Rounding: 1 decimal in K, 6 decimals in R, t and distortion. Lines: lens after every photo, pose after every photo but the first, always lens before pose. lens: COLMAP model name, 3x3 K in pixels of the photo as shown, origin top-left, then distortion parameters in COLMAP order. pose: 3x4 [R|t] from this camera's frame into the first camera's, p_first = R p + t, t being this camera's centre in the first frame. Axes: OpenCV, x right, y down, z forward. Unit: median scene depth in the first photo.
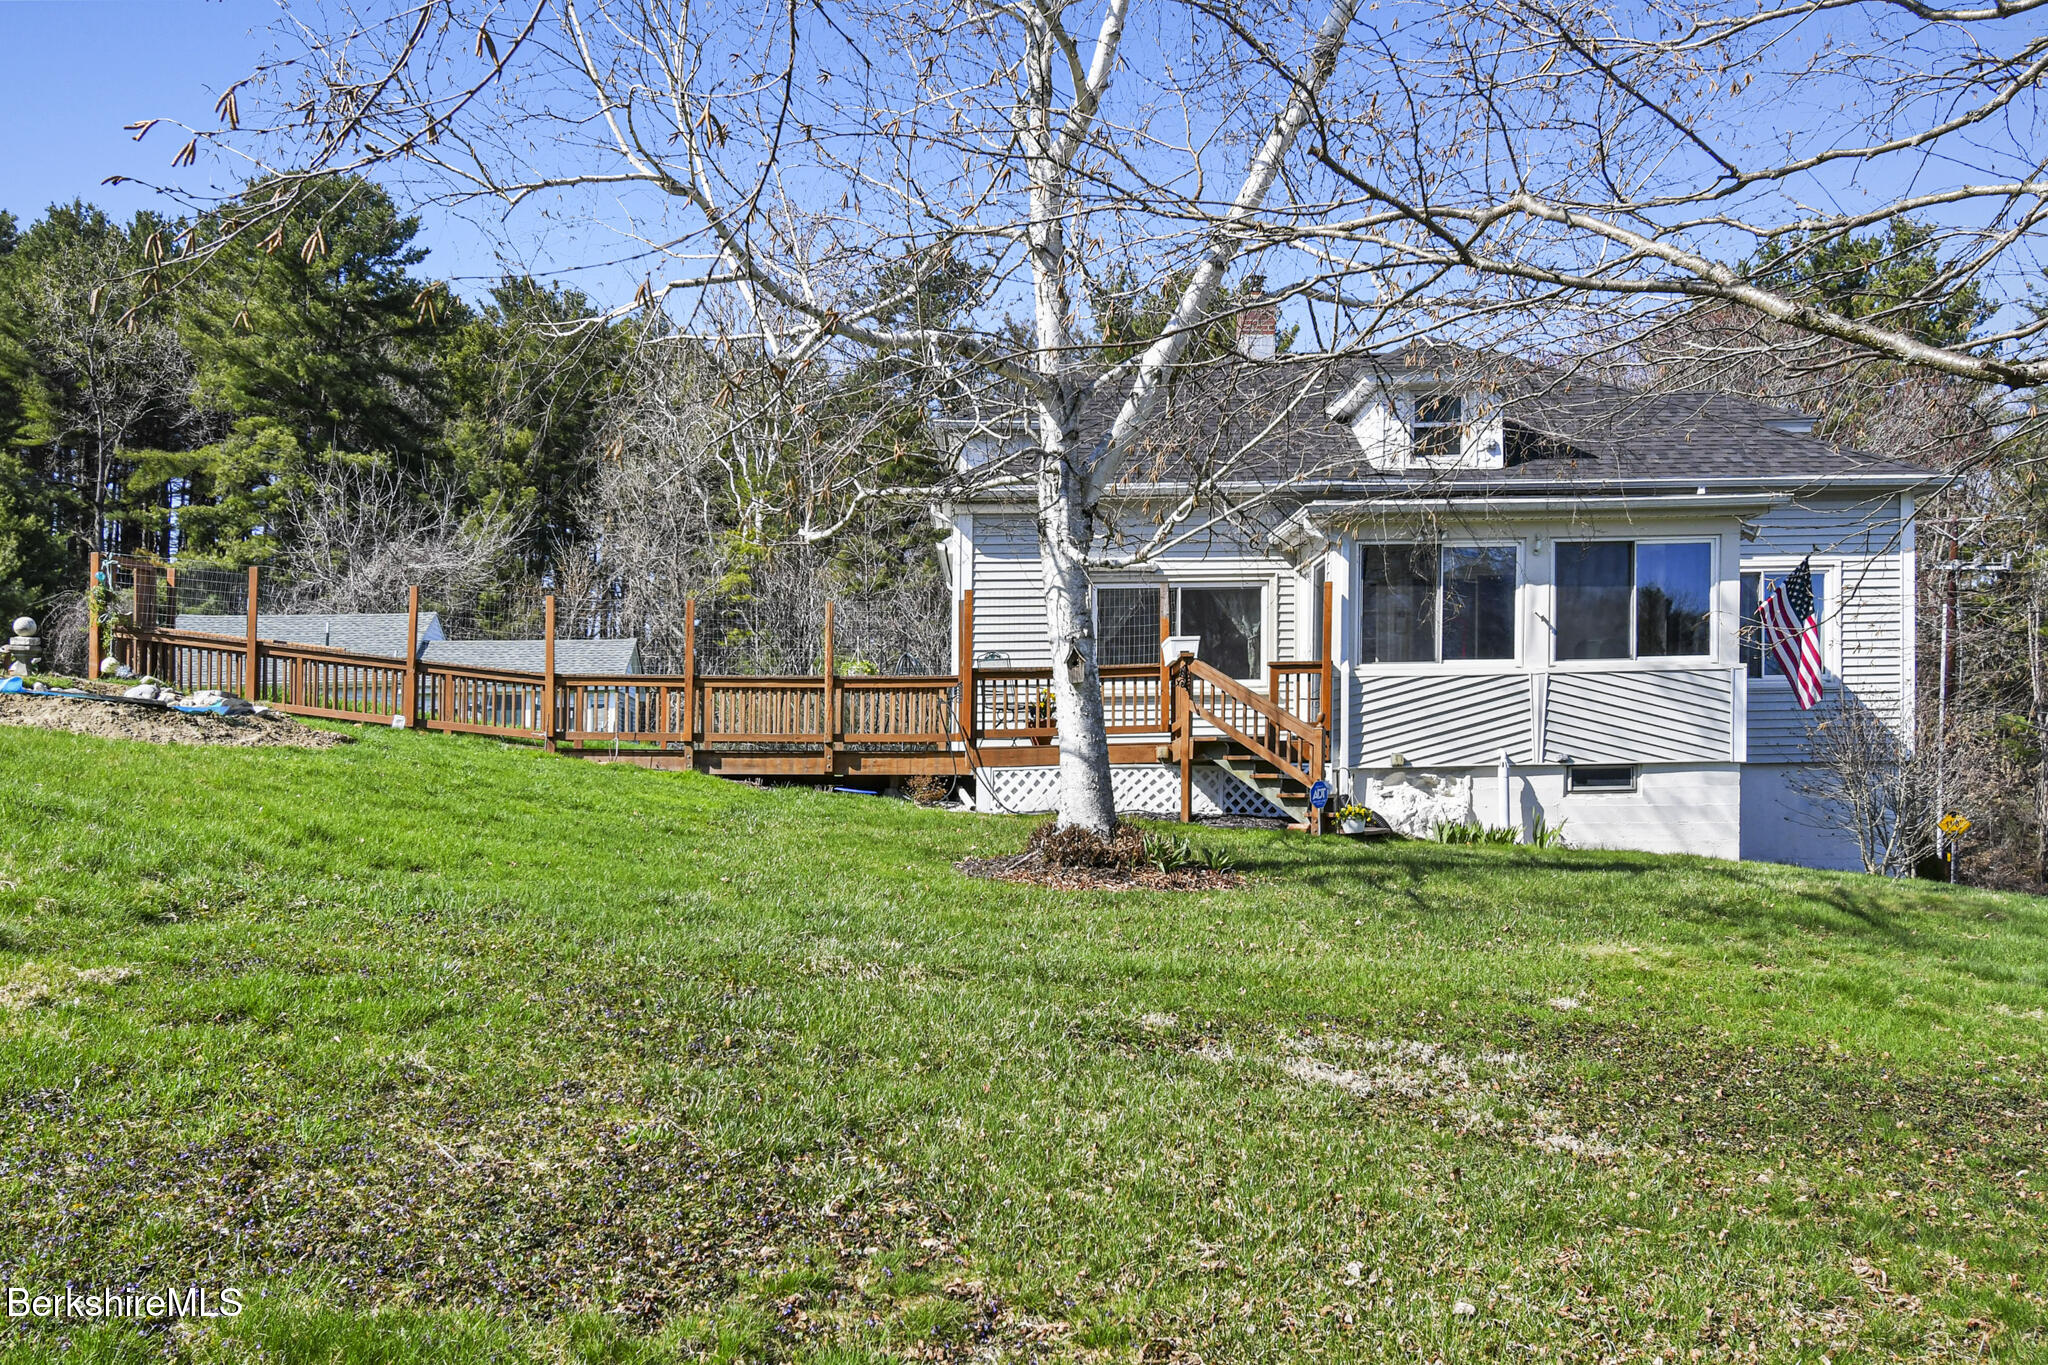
lens RADIAL K [[1668.4, 0, 1027.1], [0, 1668.4, 693.5], [0, 0, 1]] dist [0.002529, -0.001565]
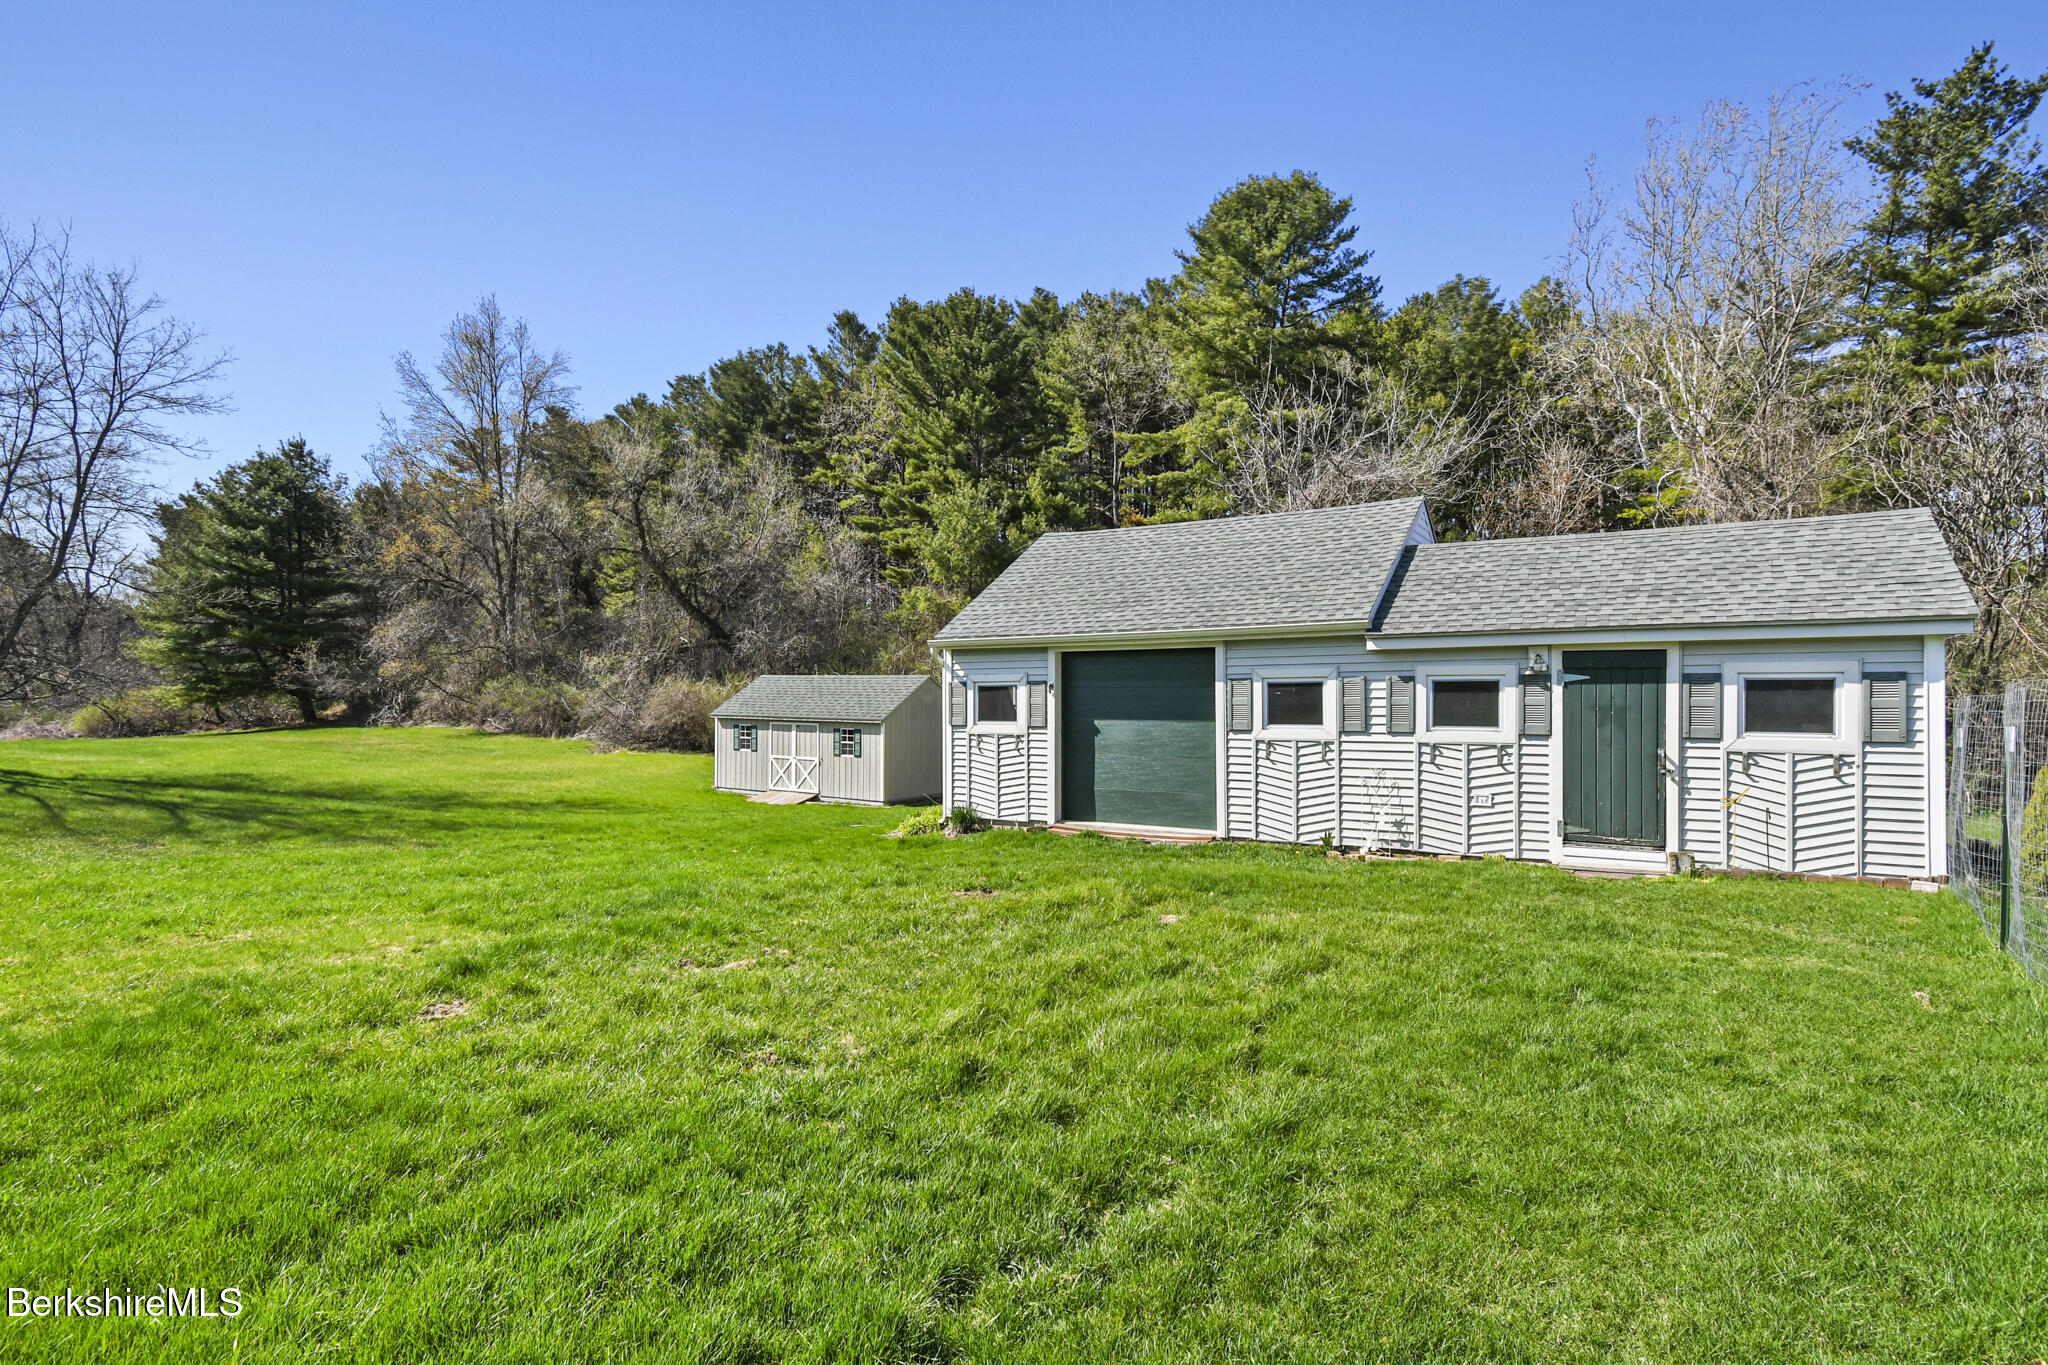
lens RADIAL K [[997.1, 0, 1014.5], [0, 997.1, 686.0], [0, 0, 1]] dist [-0.005650, -0.000683]
pose [[0.782739, 0.007096, -0.622310, -0.134218], [0.039211, 0.997386, 0.060693, -0.007111], [0.621114, -0.071908, 0.780414, 0.346691]]
